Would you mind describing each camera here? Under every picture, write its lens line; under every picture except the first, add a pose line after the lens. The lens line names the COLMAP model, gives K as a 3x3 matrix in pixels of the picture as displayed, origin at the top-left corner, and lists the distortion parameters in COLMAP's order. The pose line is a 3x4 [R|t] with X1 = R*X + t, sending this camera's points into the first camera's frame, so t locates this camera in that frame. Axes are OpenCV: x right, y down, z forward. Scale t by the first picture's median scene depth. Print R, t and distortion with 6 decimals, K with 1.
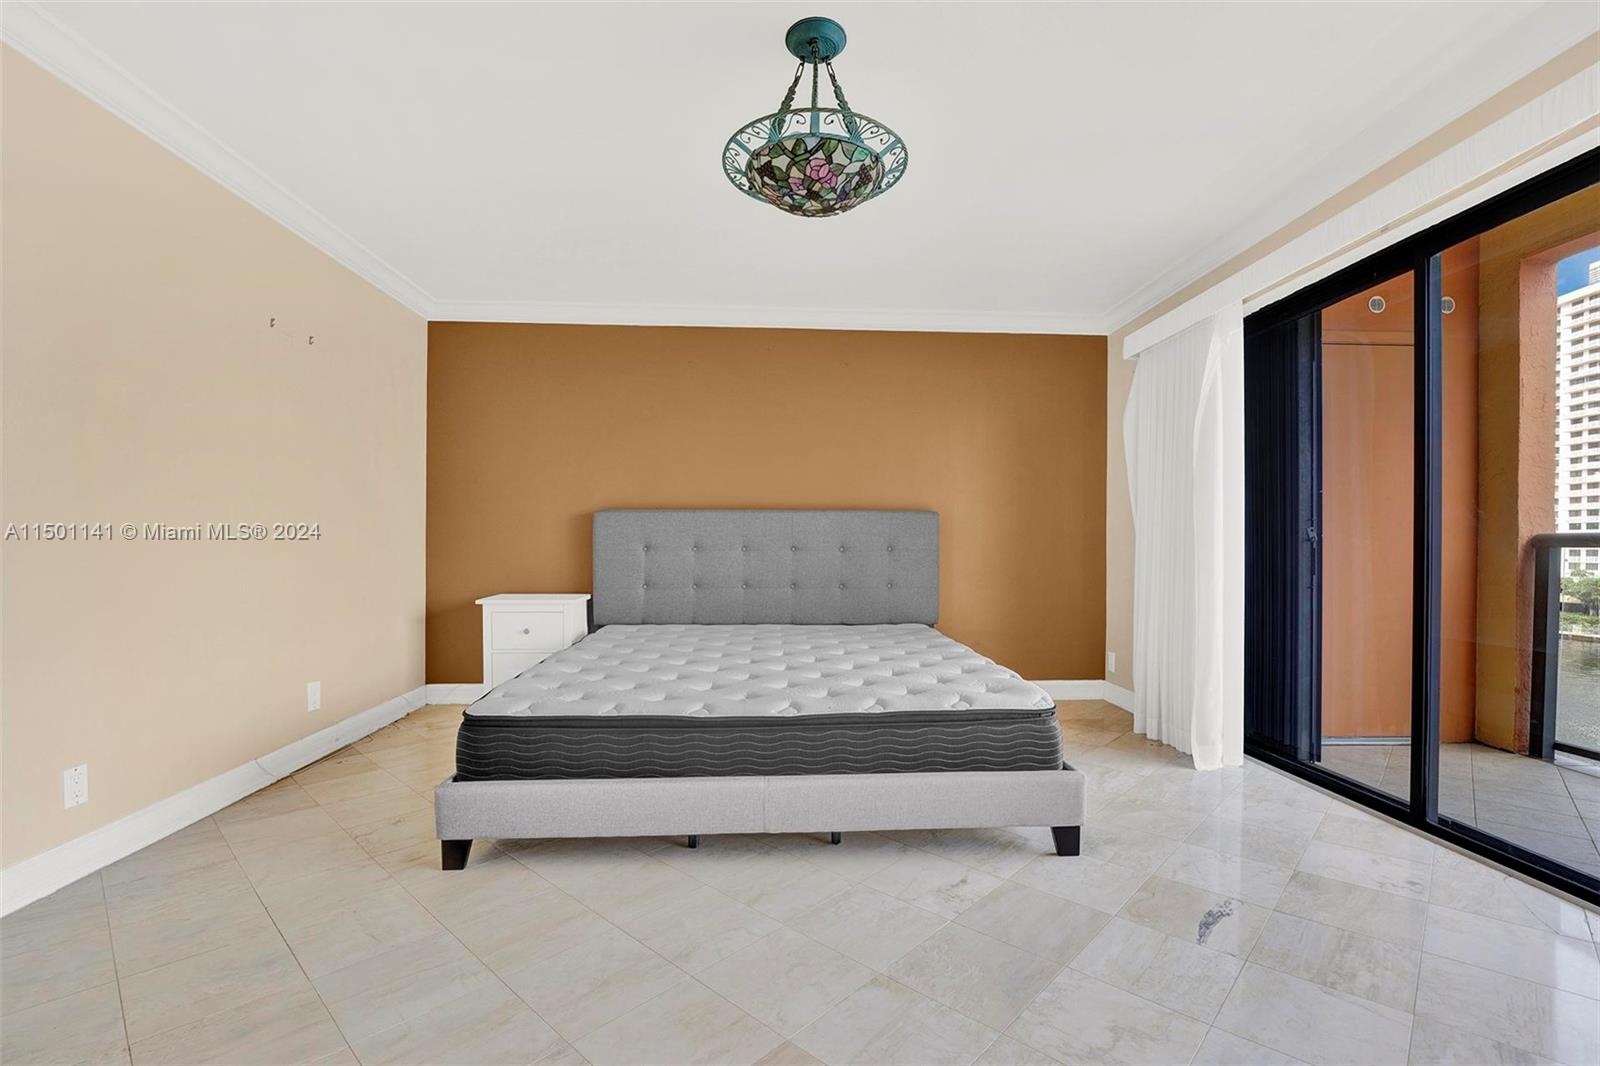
lens RADIAL K [[724.9, 0, 799.5], [0, 724.9, 541.6], [0, 0, 1]] dist [-0.016687, -0.000311]
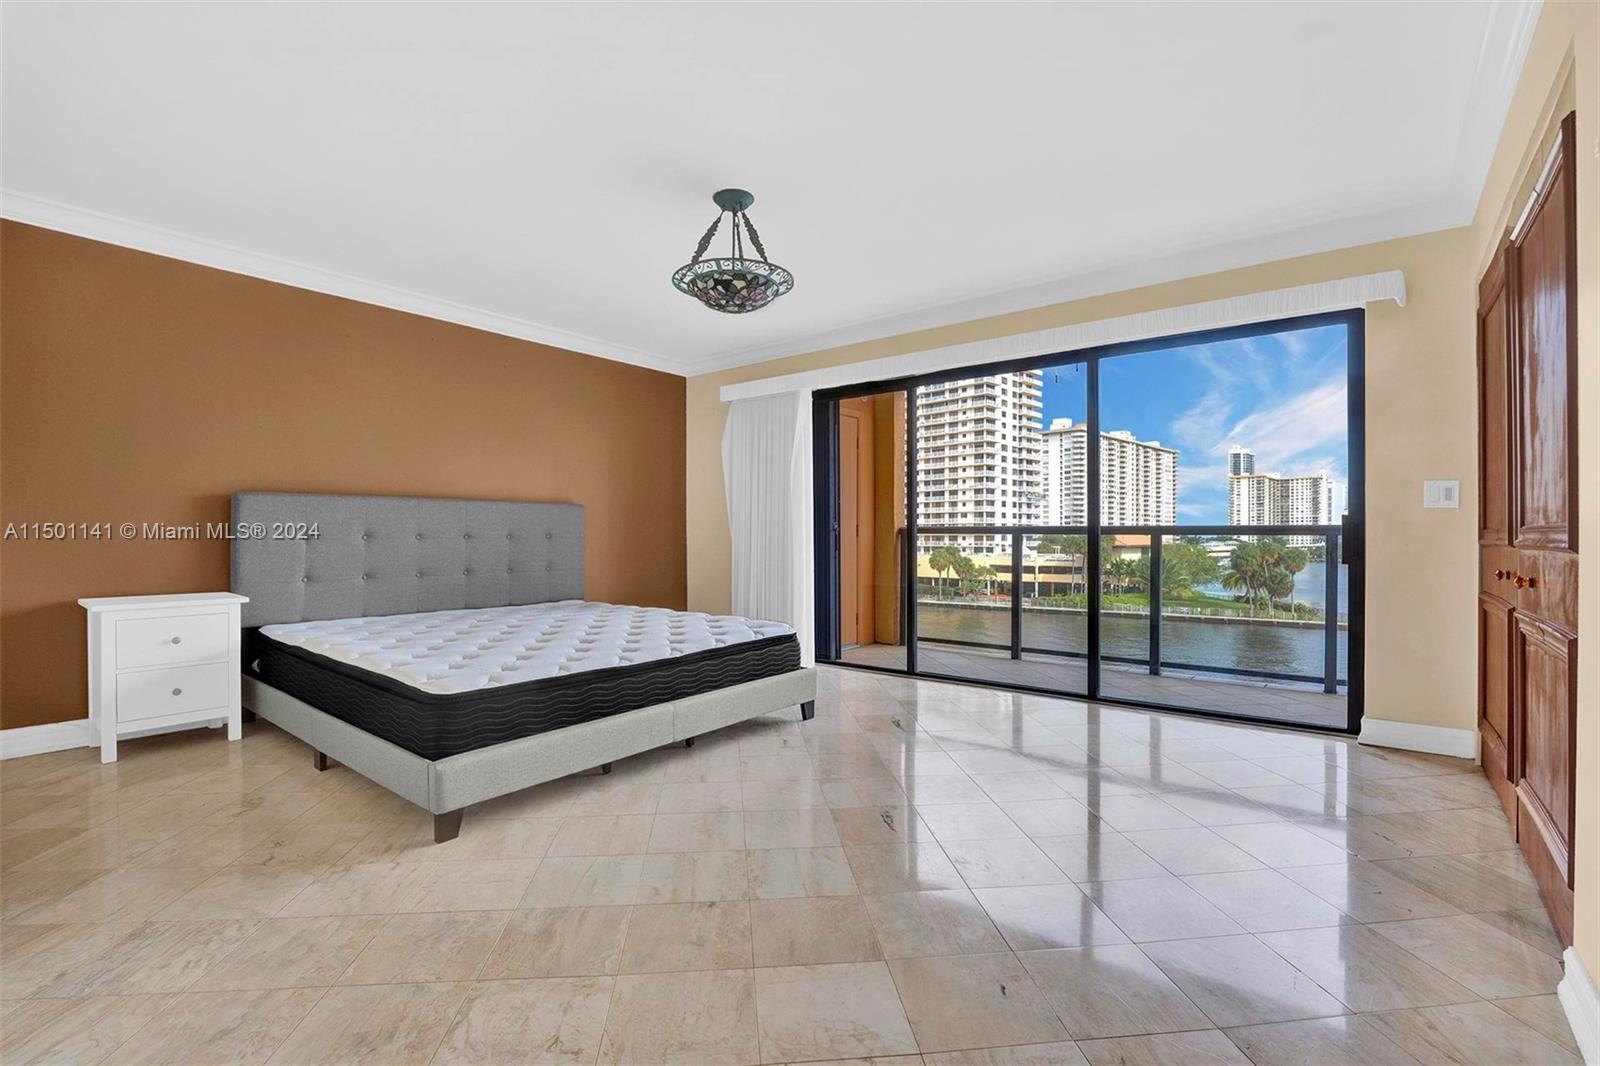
lens RADIAL K [[724.9, 0, 791.9], [0, 724.9, 531.0], [0, 0, 1]] dist [-0.016687, -0.000311]
pose [[0.660374, 0.000208, 0.750936, -0.669694], [-0.004427, 0.999984, 0.003616, -0.005556], [-0.750923, -0.005712, 0.660365, -0.059164]]
